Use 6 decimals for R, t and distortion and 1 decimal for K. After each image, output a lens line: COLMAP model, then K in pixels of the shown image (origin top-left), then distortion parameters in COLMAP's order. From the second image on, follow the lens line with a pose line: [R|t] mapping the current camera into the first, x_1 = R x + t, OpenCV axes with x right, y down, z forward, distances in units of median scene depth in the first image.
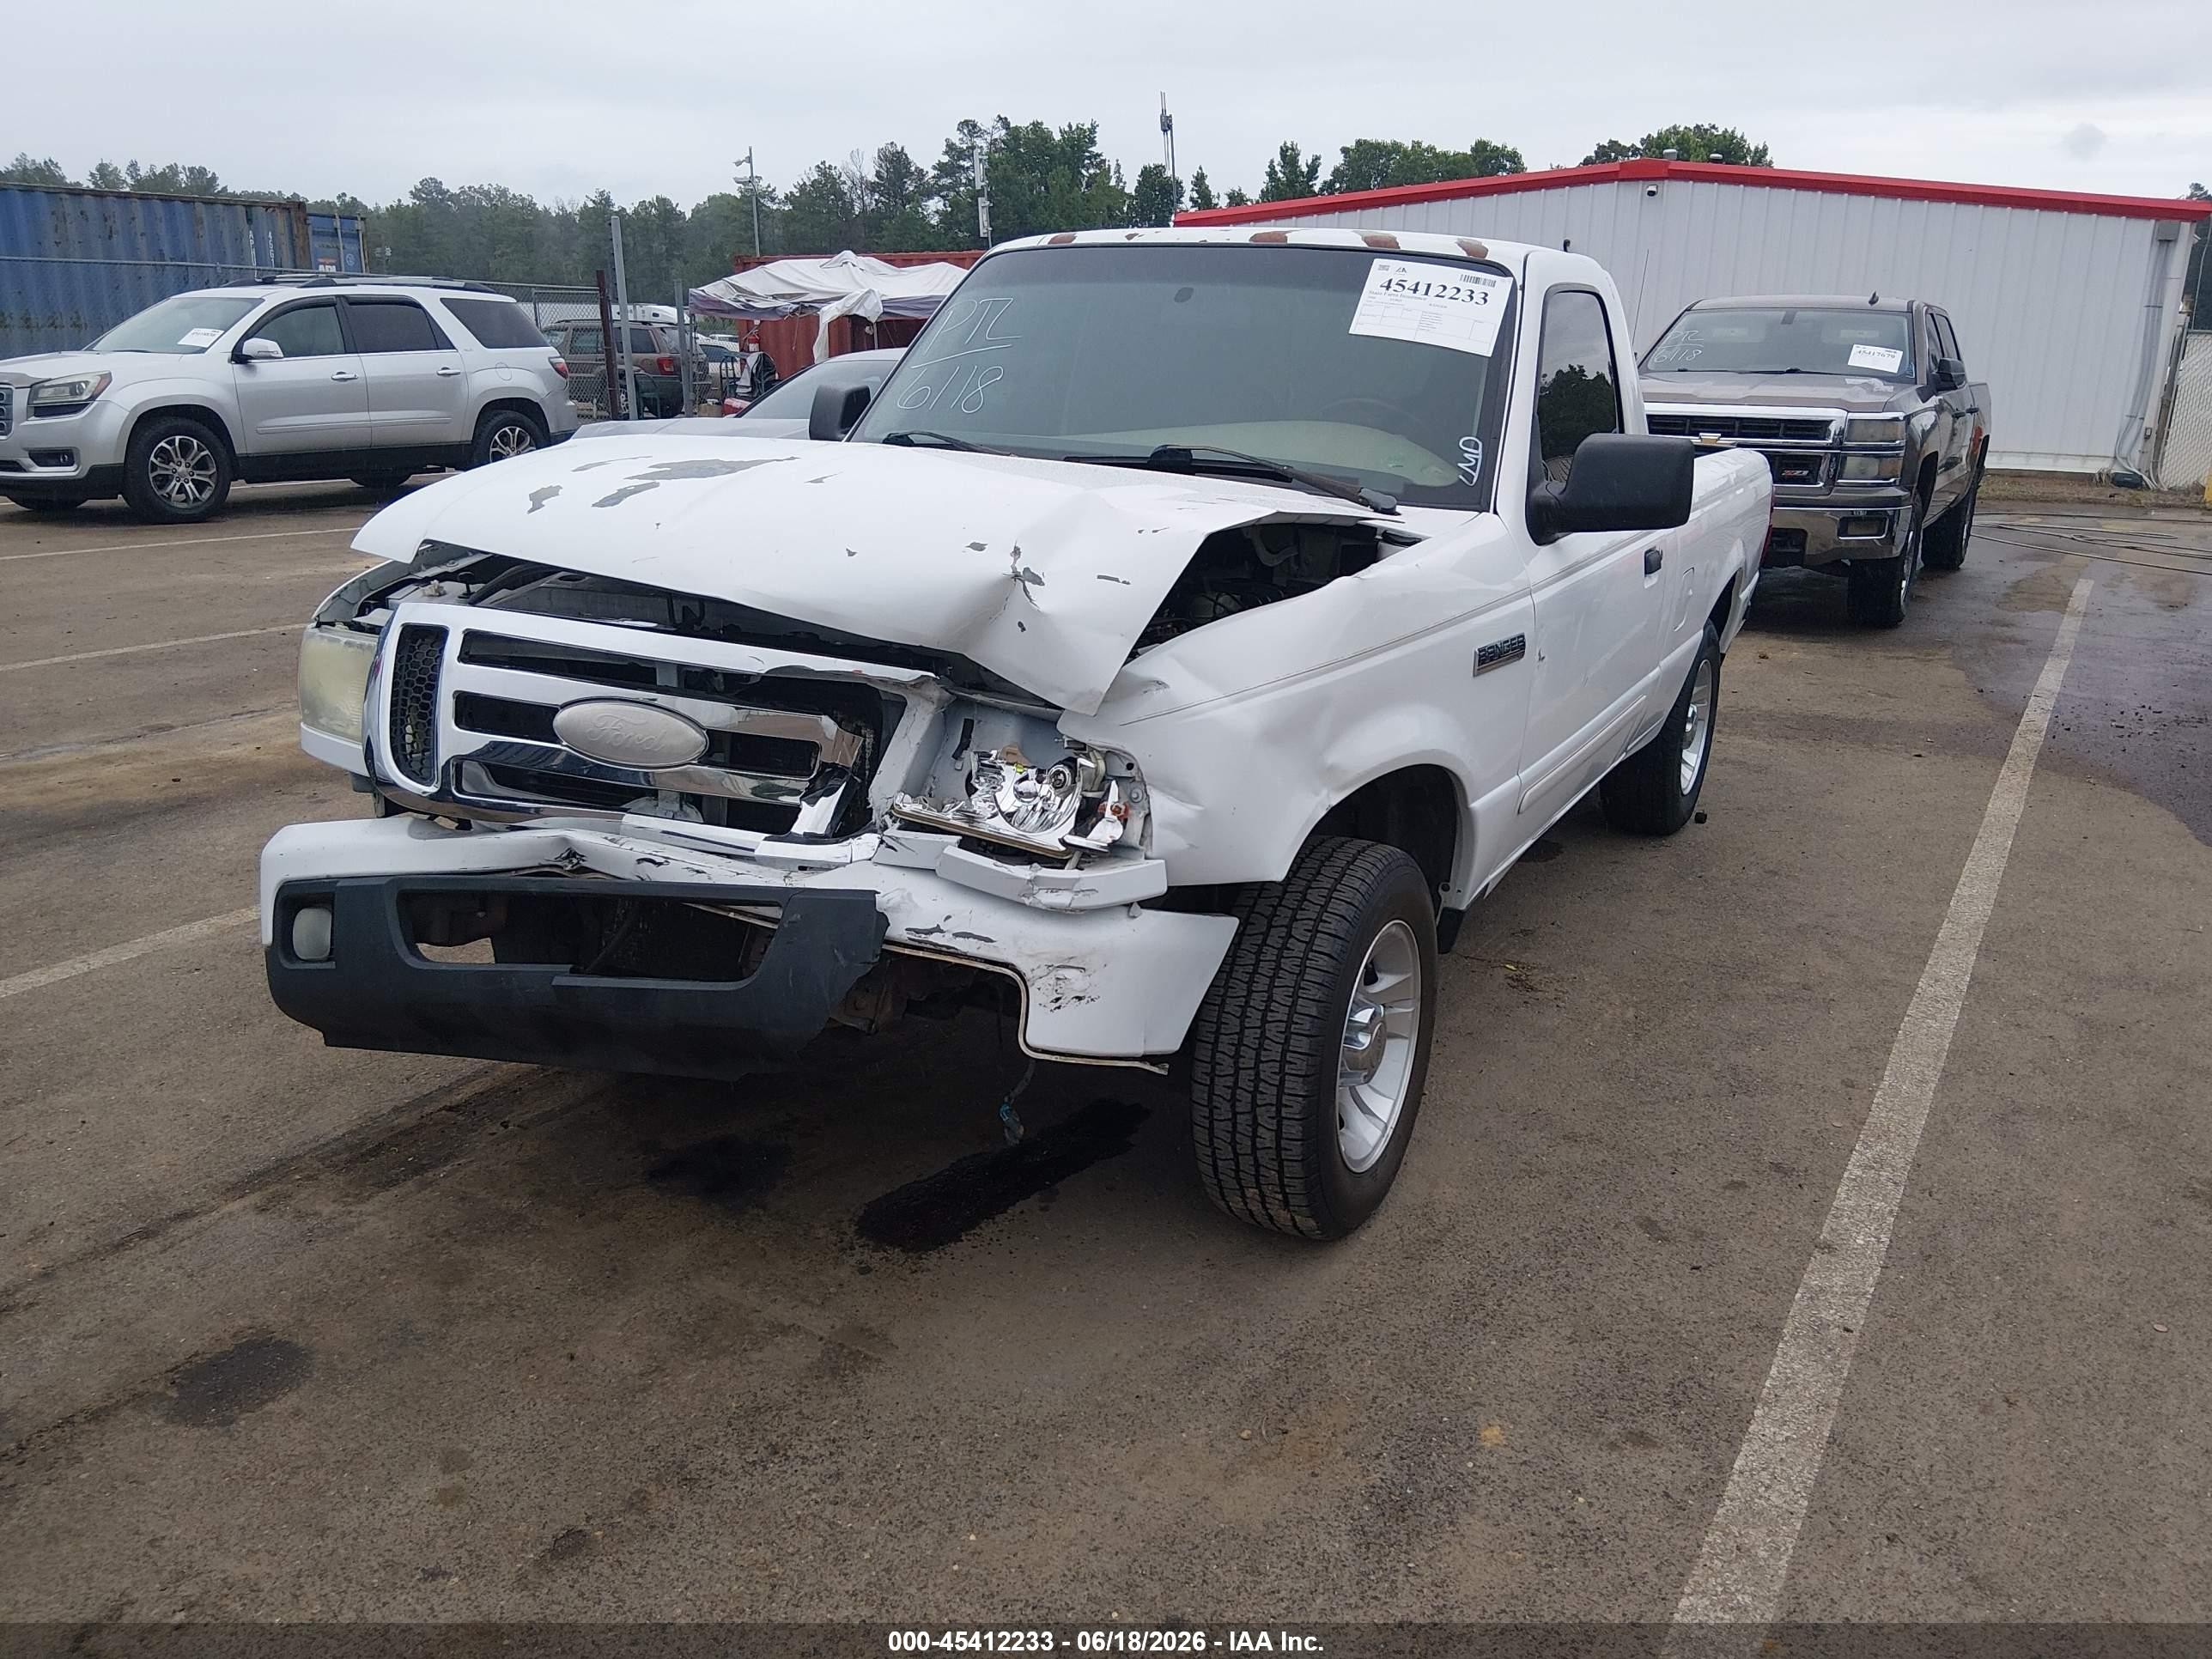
lens RADIAL K [[1679.4, 0, 1116.5], [0, 1679.4, 833.9], [0, 0, 1]] dist [0.081516, -0.138121]
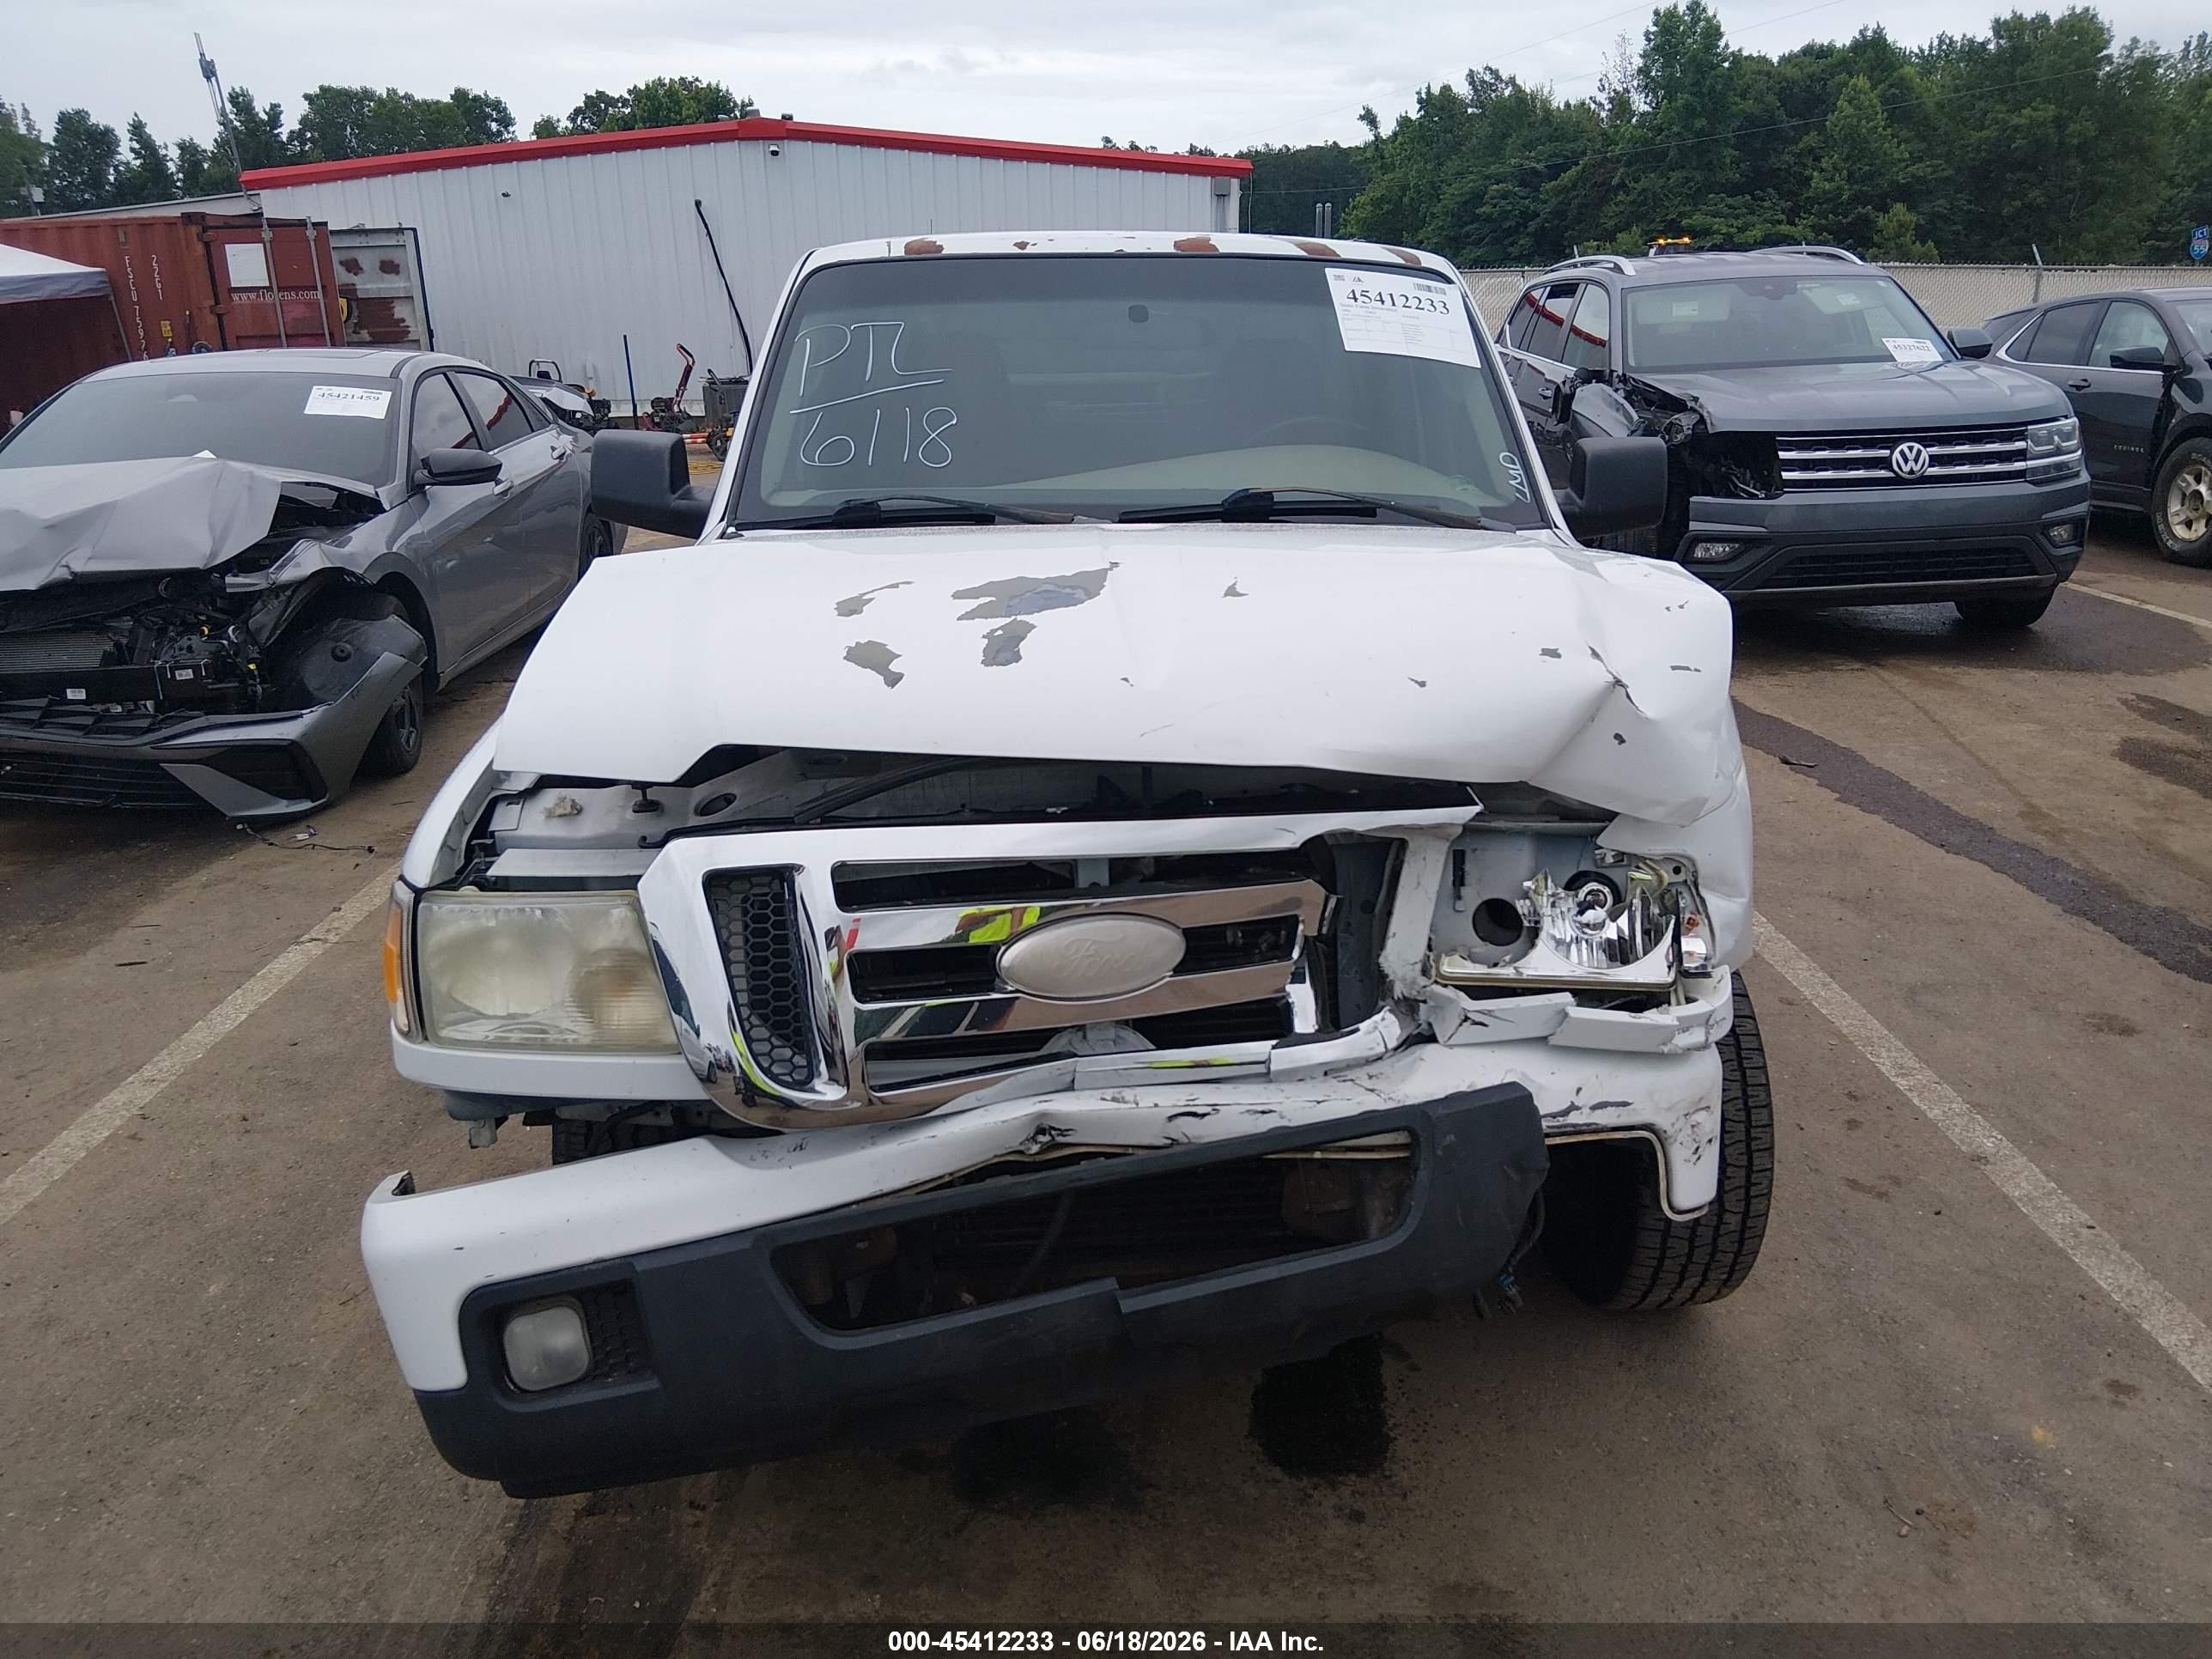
lens RADIAL K [[1667.8, 0, 1116.8], [0, 1667.8, 836.4], [0, 0, 1]] dist [0.087666, -0.142390]
pose [[0.852512, -0.192474, 0.485980, -0.496226], [0.178572, 0.981042, 0.075290, -0.130930], [-0.491258, 0.022597, 0.870721, 0.271176]]
